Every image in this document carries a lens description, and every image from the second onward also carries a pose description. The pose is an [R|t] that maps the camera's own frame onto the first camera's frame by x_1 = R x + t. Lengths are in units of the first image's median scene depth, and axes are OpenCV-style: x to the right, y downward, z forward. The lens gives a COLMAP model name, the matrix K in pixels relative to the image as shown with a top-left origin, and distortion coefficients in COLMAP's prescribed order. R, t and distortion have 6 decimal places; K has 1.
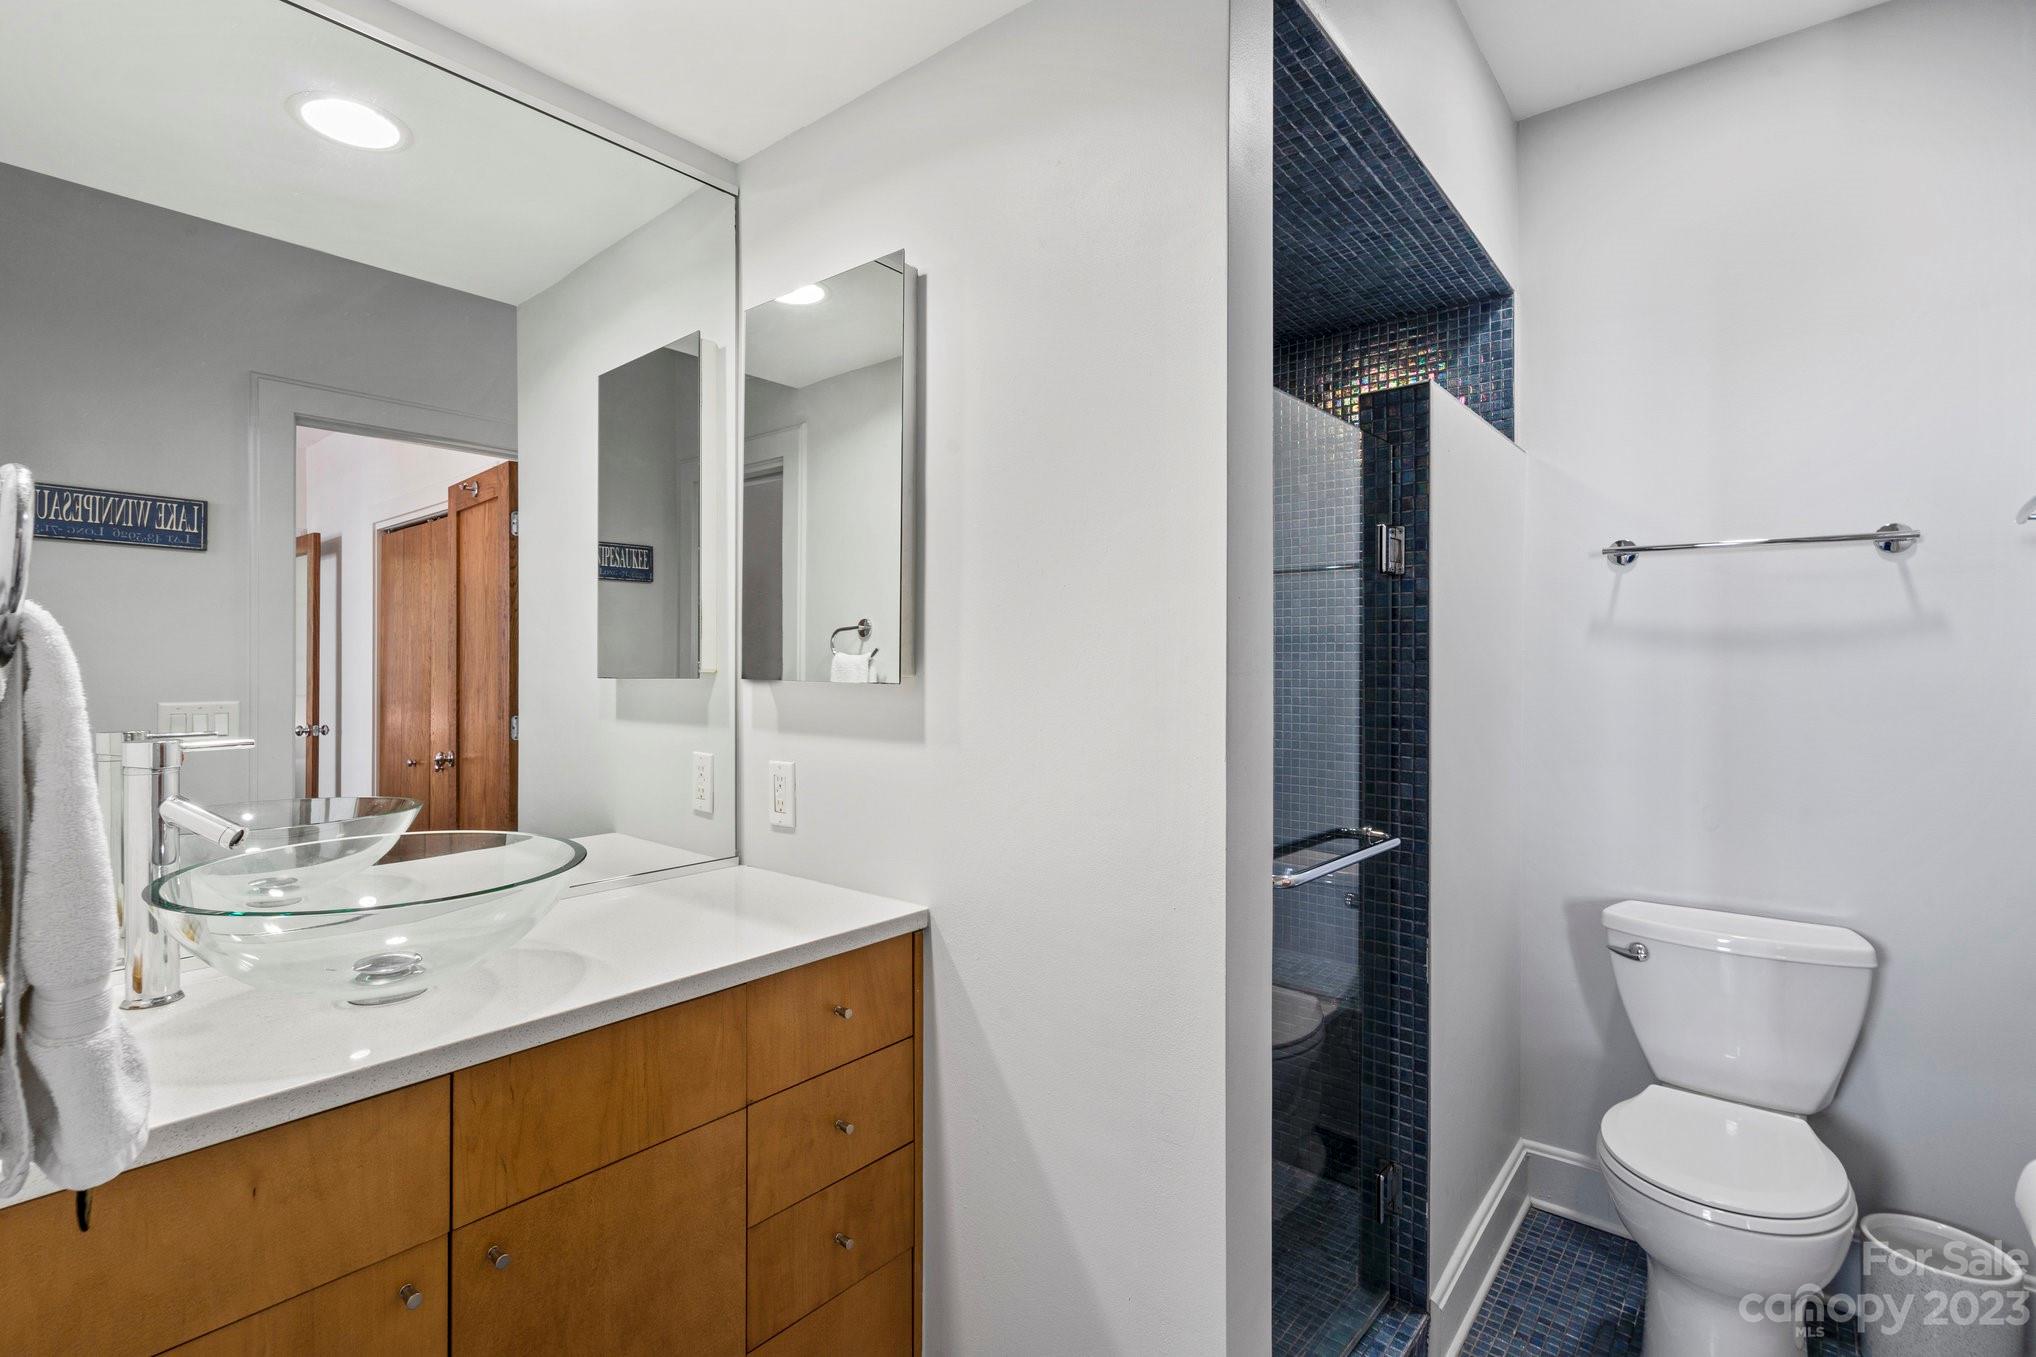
lens RADIAL K [[943.8, 0, 1005.2], [0, 943.8, 666.3], [0, 0, 1]] dist [-0.002082, 0.000443]
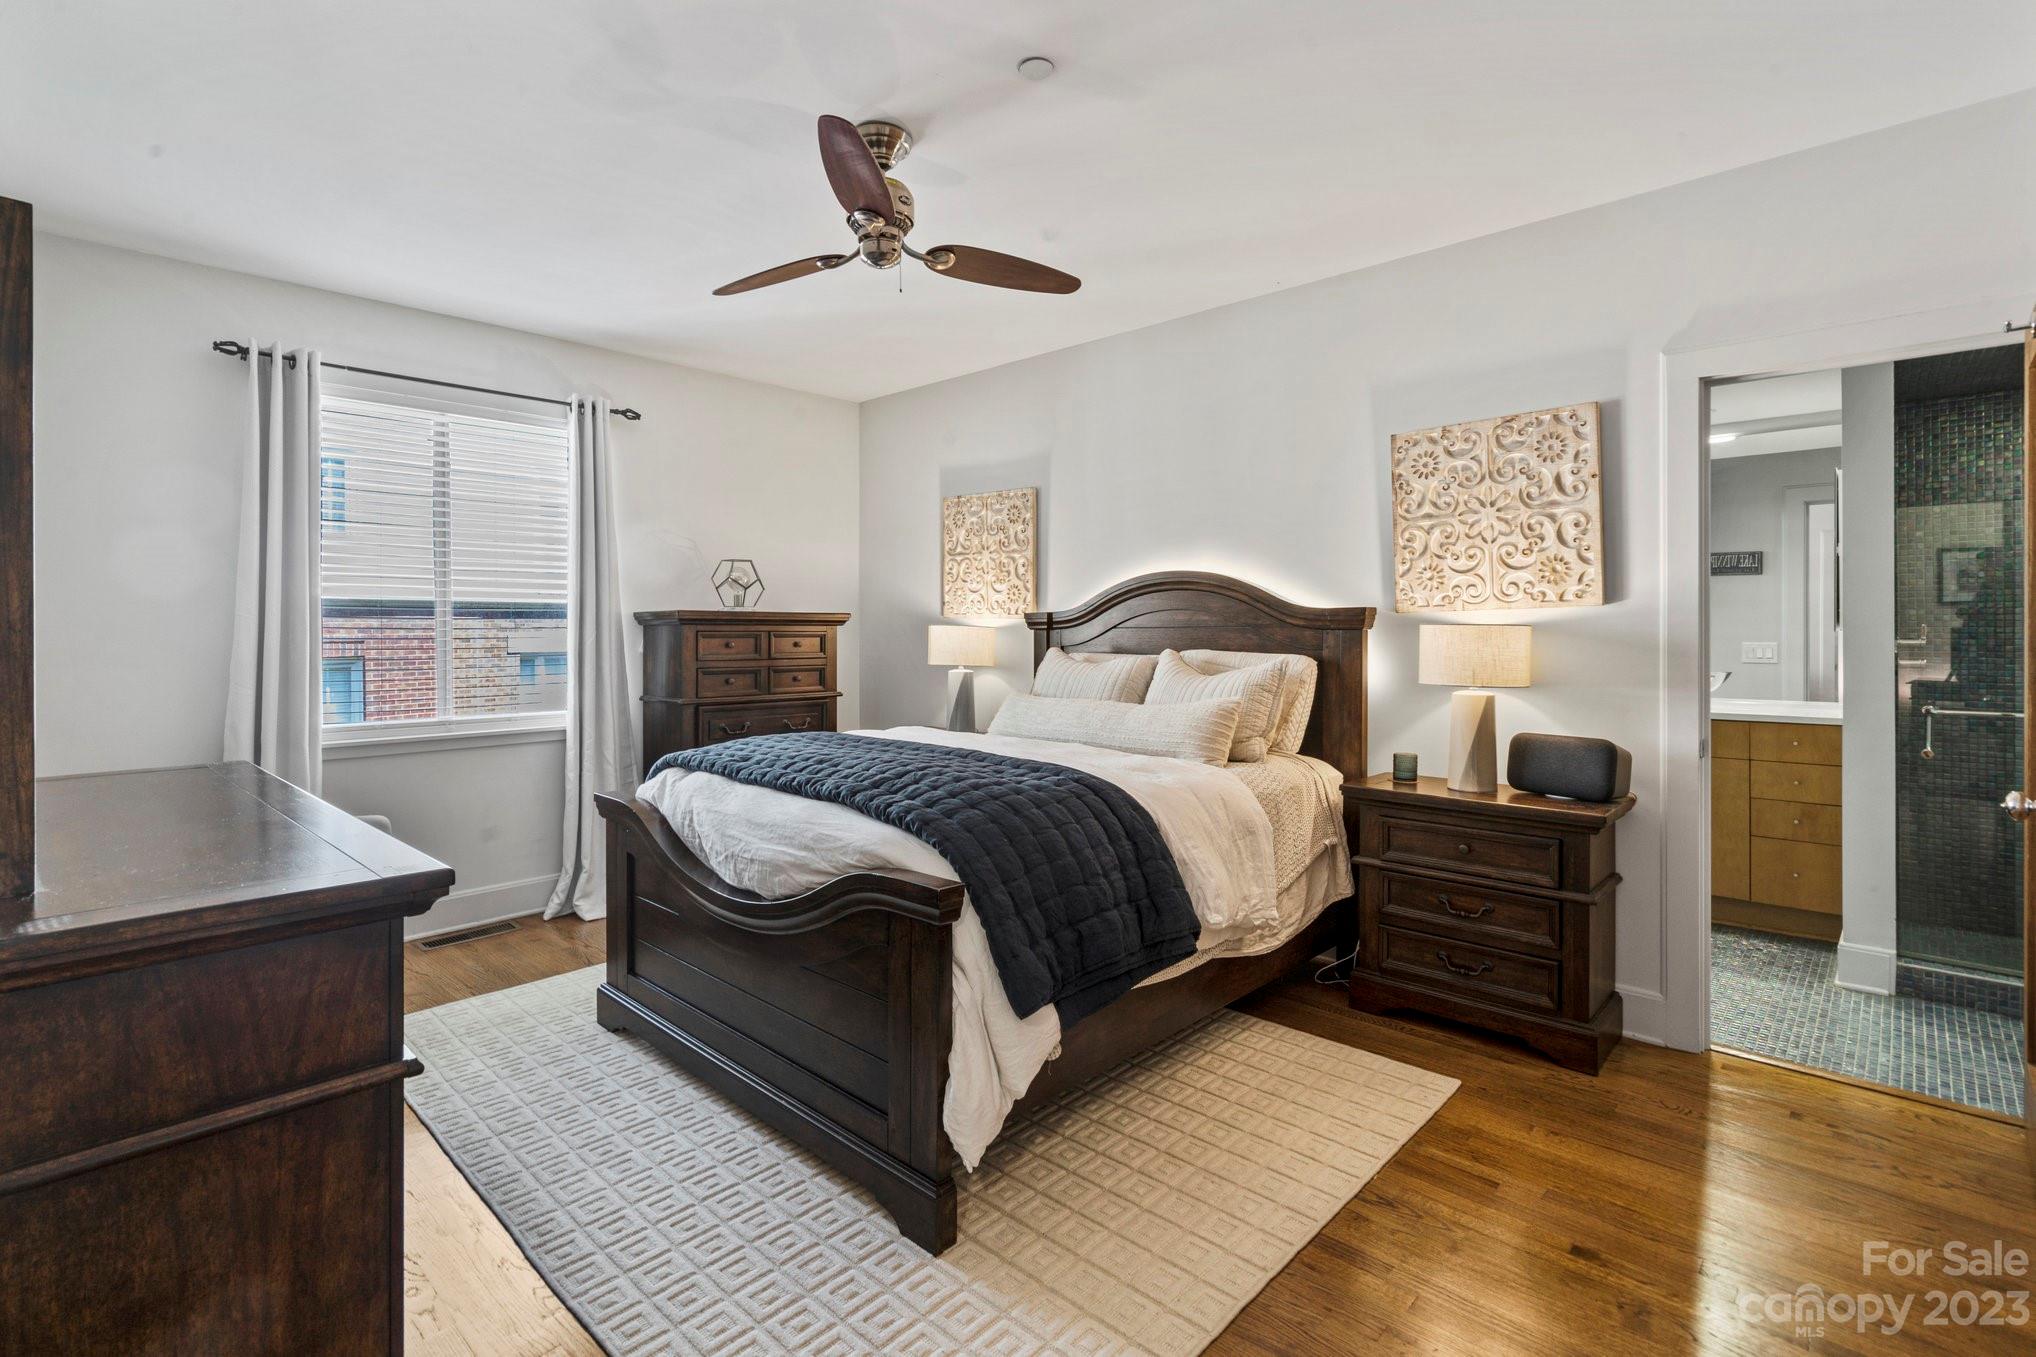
lens RADIAL K [[943.8, 0, 1011.1], [0, 943.8, 631.6], [0, 0, 1]] dist [-0.002082, 0.000443]
pose [[-0.047580, -0.000937, -0.998867, 2.218300], [0.001372, 0.999999, -0.001004, 0.018379], [0.998866, -0.001418, -0.047579, -0.997214]]
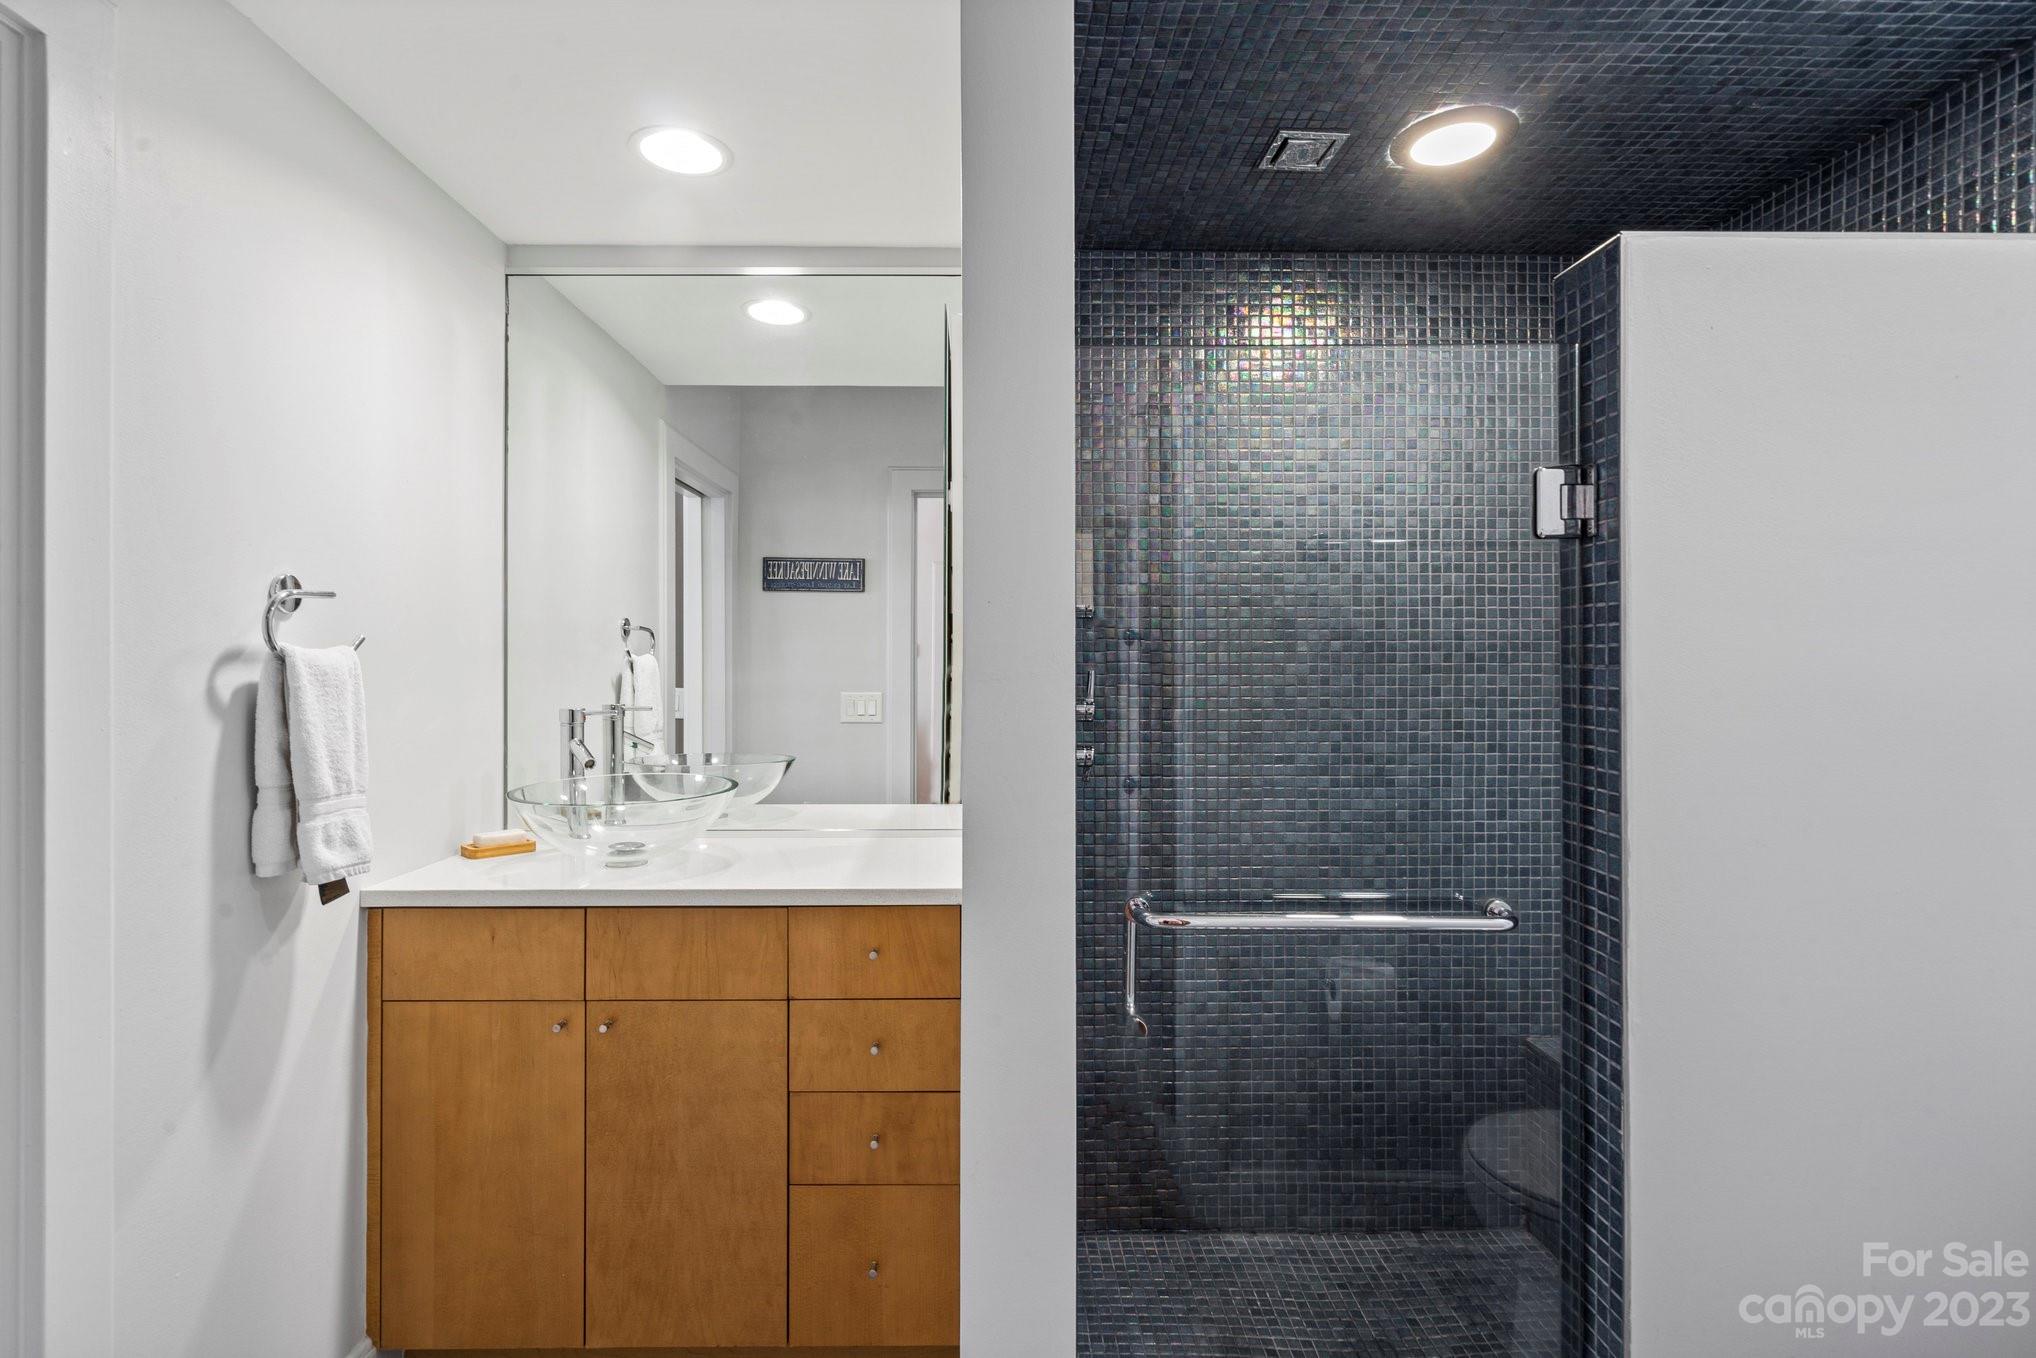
lens RADIAL K [[943.8, 0, 980.0], [0, 943.8, 673.1], [0, 0, 1]] dist [-0.002082, 0.000443]
pose [[0.652396, 0.006738, -0.757849, 0.651780], [-0.002566, 0.999974, 0.006683, -0.003714], [0.757874, -0.002415, 0.652396, 0.239649]]
